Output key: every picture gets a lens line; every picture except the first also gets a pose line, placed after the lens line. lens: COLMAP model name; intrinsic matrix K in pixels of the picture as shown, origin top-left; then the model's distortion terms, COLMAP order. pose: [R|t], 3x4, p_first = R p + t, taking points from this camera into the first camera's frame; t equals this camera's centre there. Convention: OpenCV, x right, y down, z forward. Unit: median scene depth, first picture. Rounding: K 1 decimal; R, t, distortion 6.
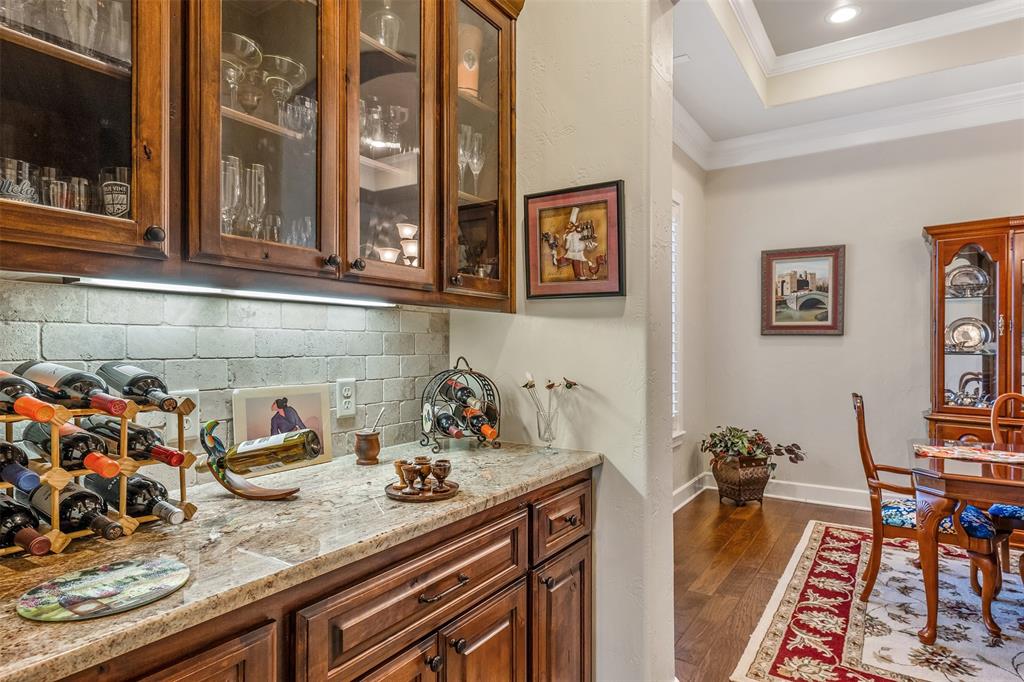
lens RADIAL K [[581.0, 0, 514.9], [0, 581.0, 341.3], [0, 0, 1]] dist [0.007187, 0.000873]
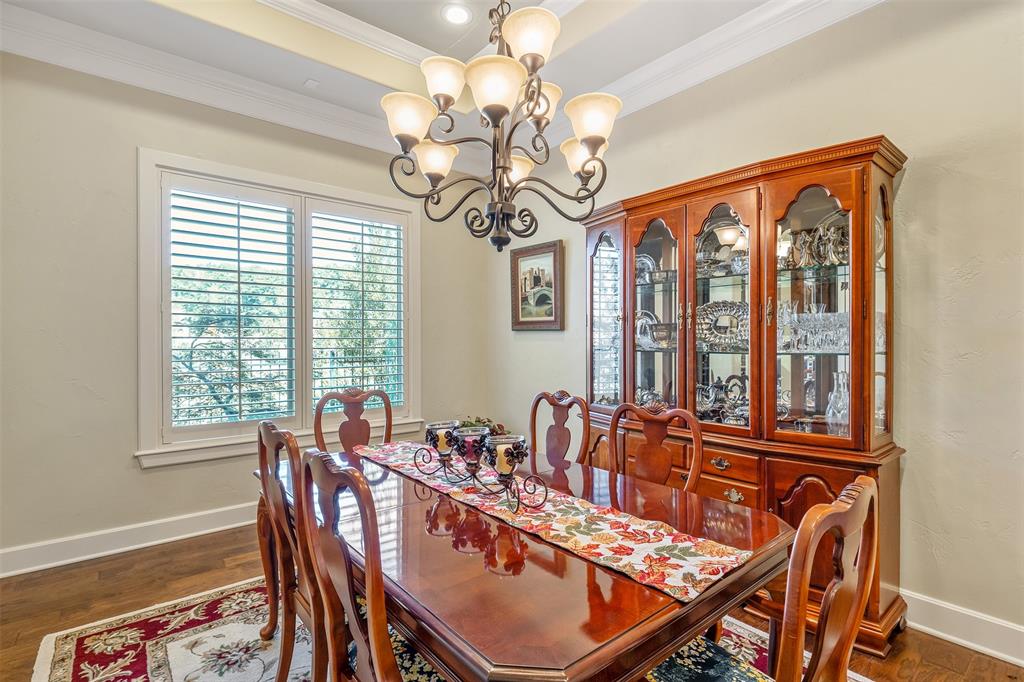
lens RADIAL K [[488.0, 0, 513.7], [0, 488.0, 342.2], [0, 0, 1]] dist [0.000502, -0.000106]
pose [[0.955867, -0.001088, -0.293799, 0.719166], [0.002201, 0.999992, 0.003458, 0.006515], [0.293793, -0.003952, 0.955861, 0.177219]]
